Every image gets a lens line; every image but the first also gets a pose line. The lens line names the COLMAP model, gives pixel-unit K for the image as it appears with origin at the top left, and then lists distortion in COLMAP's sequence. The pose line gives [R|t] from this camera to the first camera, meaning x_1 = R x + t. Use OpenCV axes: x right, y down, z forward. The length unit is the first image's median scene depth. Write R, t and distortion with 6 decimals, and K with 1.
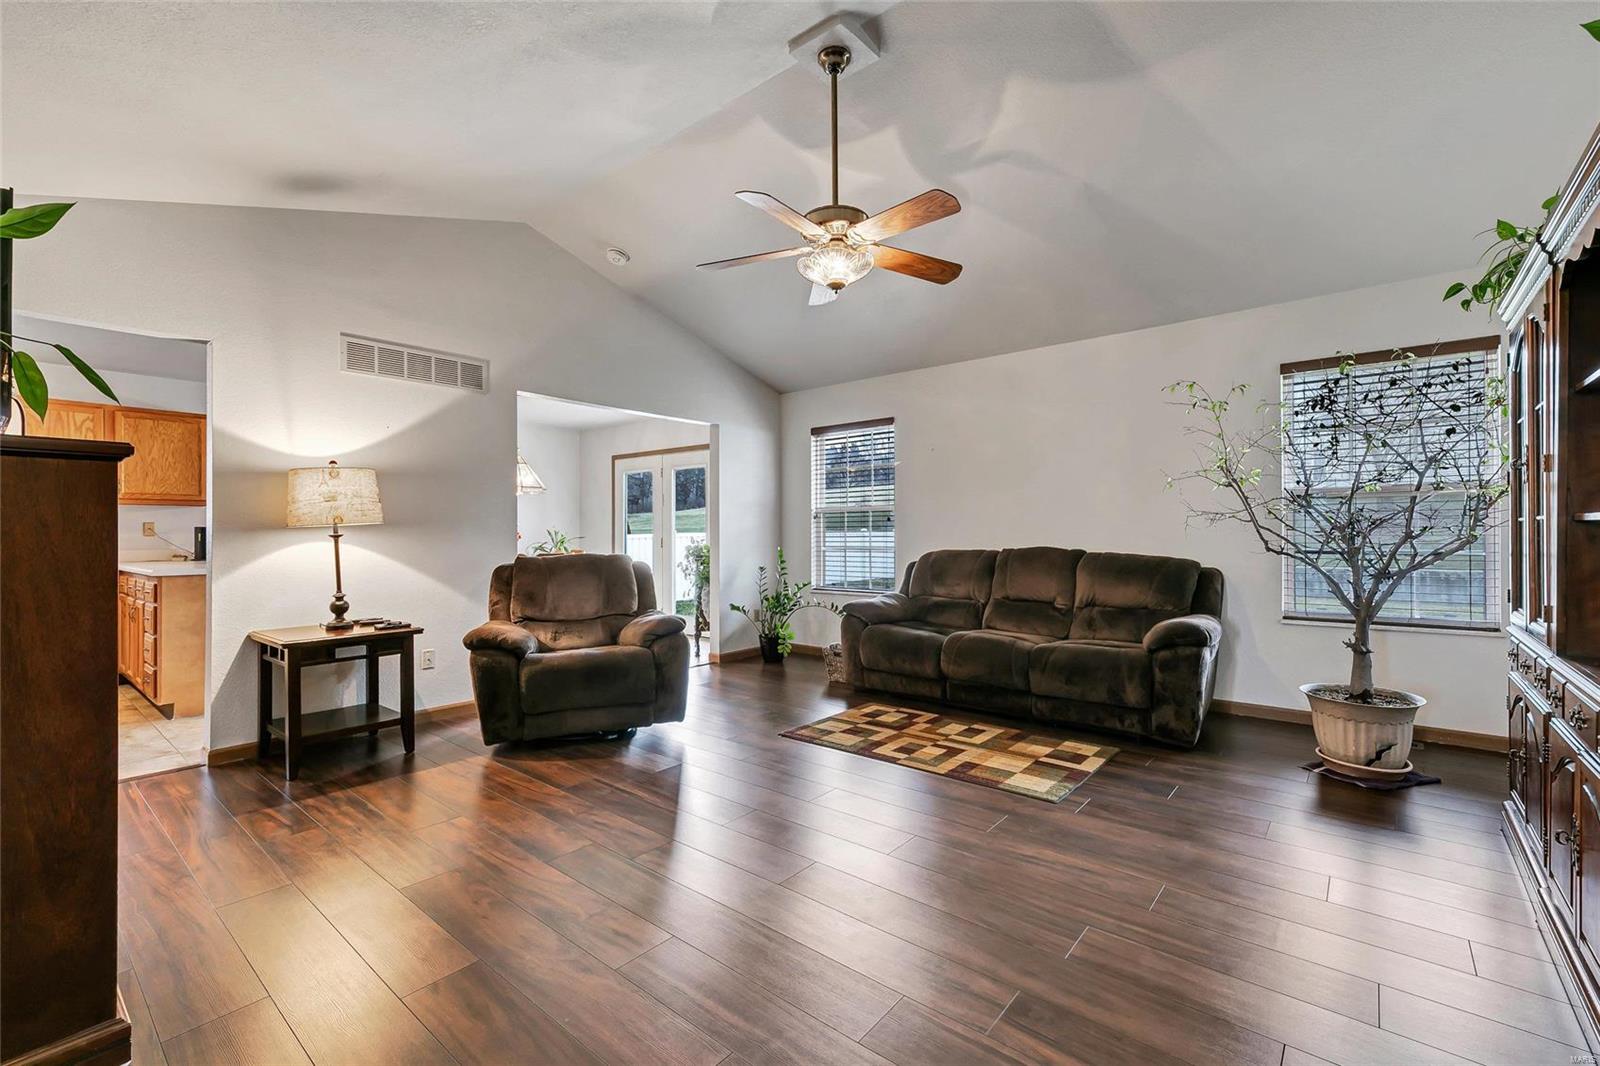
lens RADIAL K [[683.8, 0, 797.3], [0, 683.8, 547.9], [0, 0, 1]] dist [-0.001870, -0.000602]
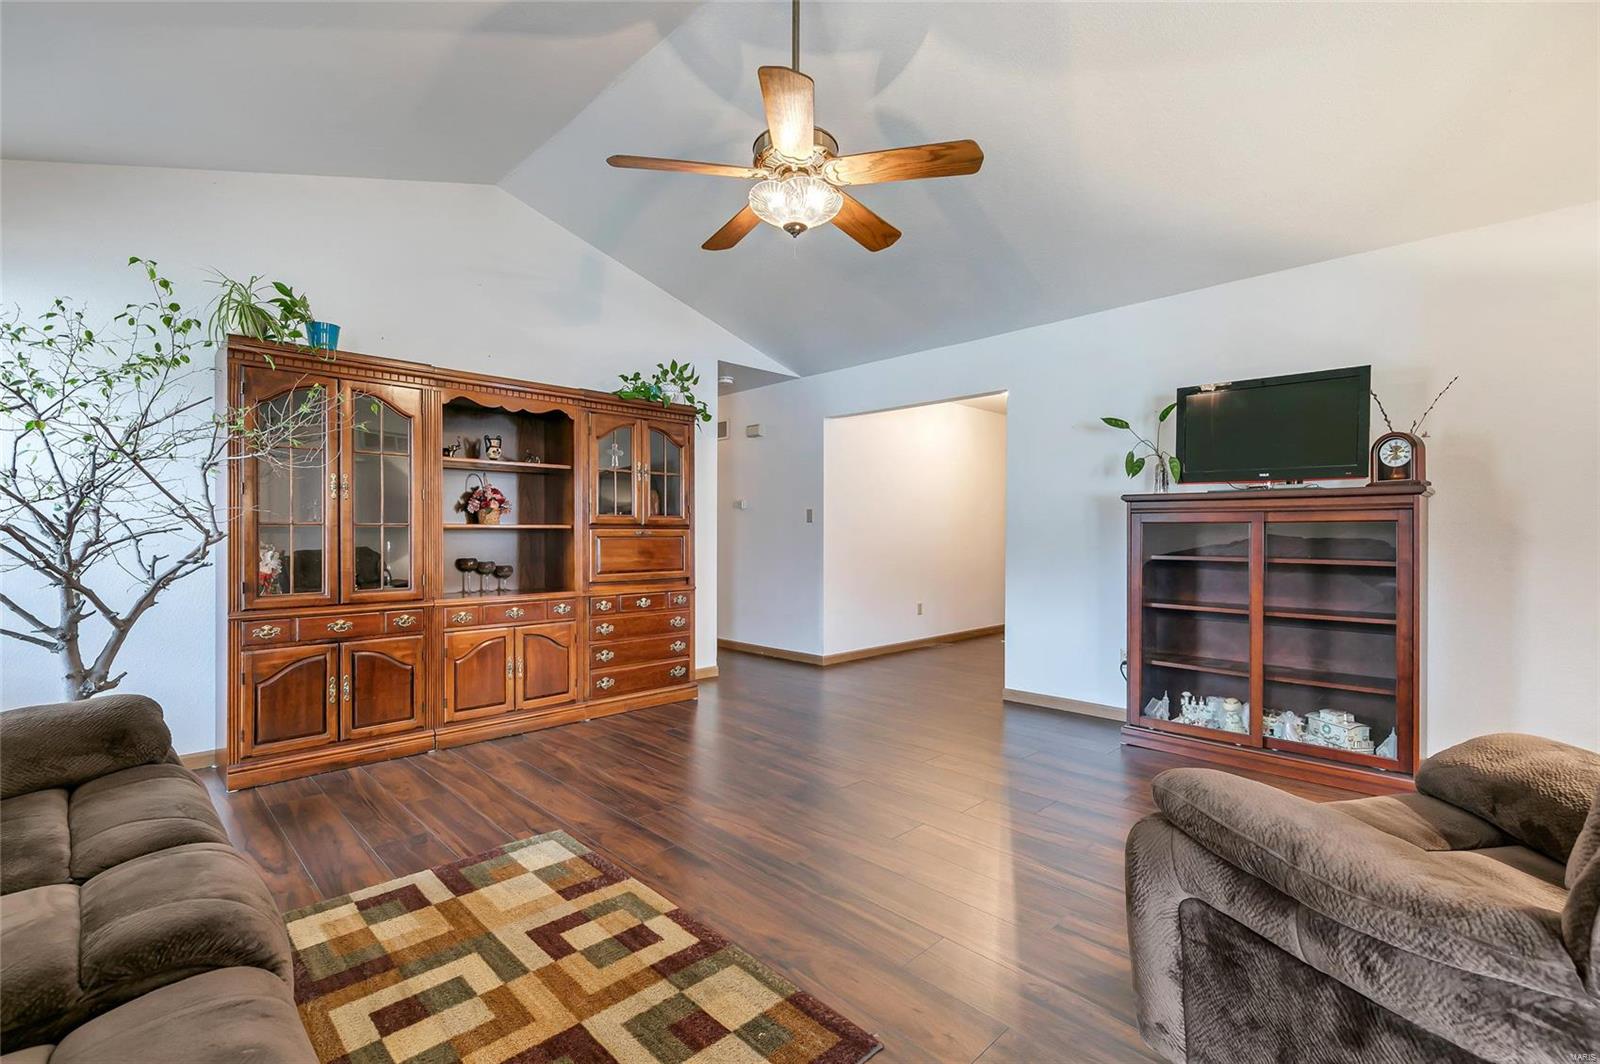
lens RADIAL K [[697.4, 0, 806.0], [0, 697.4, 544.8], [0, 0, 1]] dist [0.003486, -0.000886]
pose [[-0.996306, 0.003556, 0.085798, -0.020600], [0.006692, 0.999319, 0.036299, -0.028735], [-0.085610, 0.036739, -0.995651, 1.443597]]
